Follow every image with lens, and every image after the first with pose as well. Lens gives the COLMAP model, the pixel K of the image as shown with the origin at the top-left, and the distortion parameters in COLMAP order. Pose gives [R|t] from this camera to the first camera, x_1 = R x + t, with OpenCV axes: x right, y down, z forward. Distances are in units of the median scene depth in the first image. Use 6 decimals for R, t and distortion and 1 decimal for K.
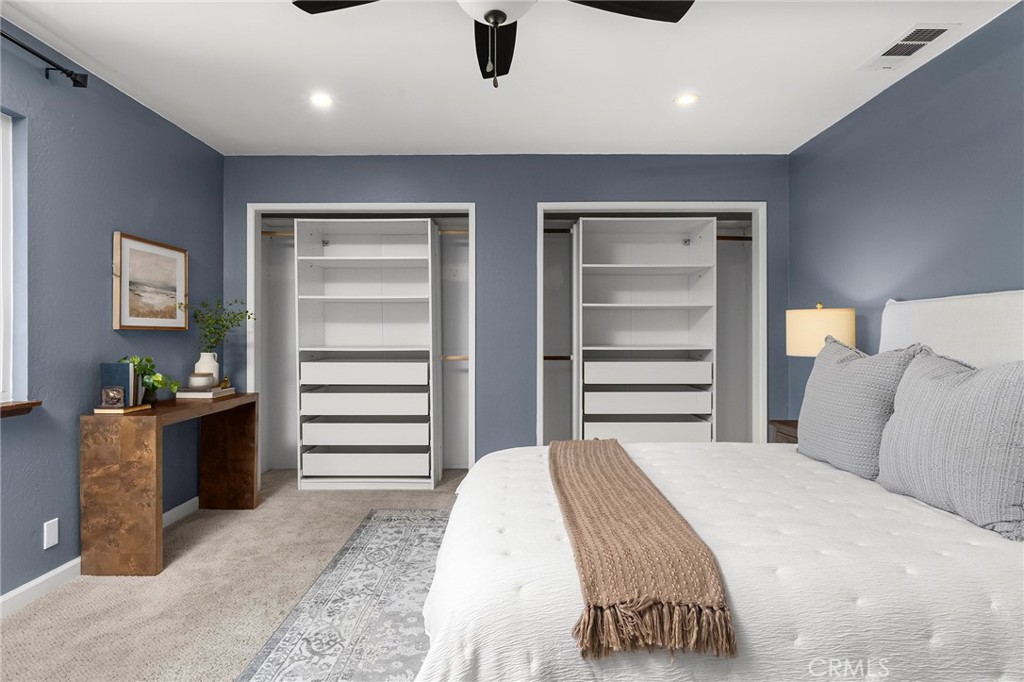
lens RADIAL K [[554.8, 0, 510.0], [0, 554.8, 335.3], [0, 0, 1]] dist [-0.000247, 0.000365]
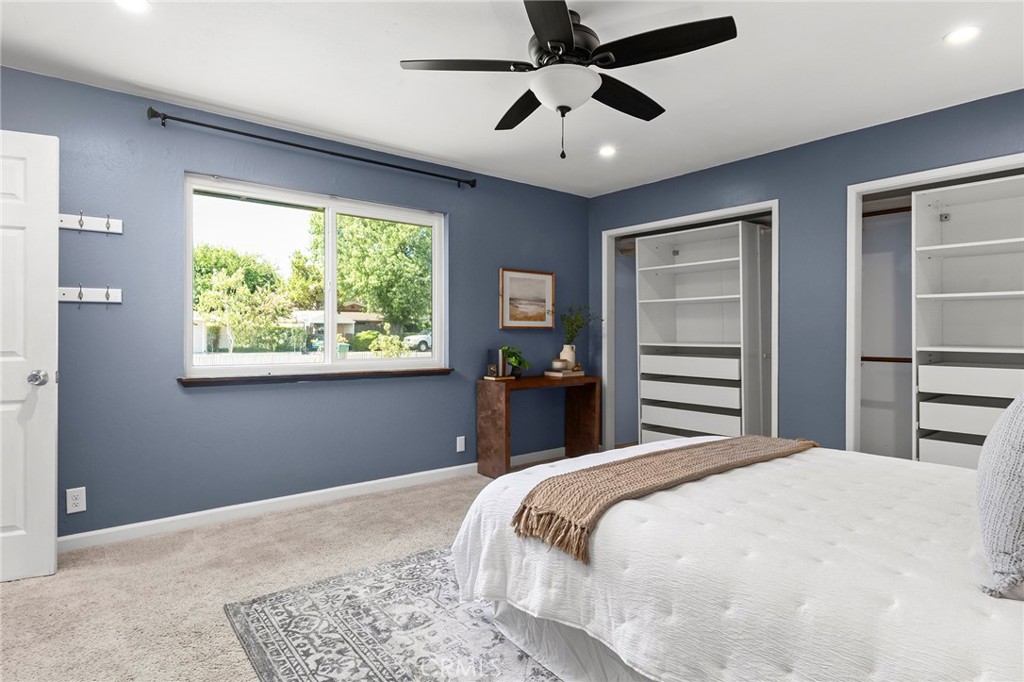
lens RADIAL K [[540.8, 0, 490.0], [0, 540.8, 336.4], [0, 0, 1]] dist [-0.000919, 0.001375]
pose [[0.629929, 0.006597, -0.776624, 0.416701], [-0.002349, 0.999976, 0.006589, 0.001531], [0.776649, -0.002326, 0.629930, -0.009453]]
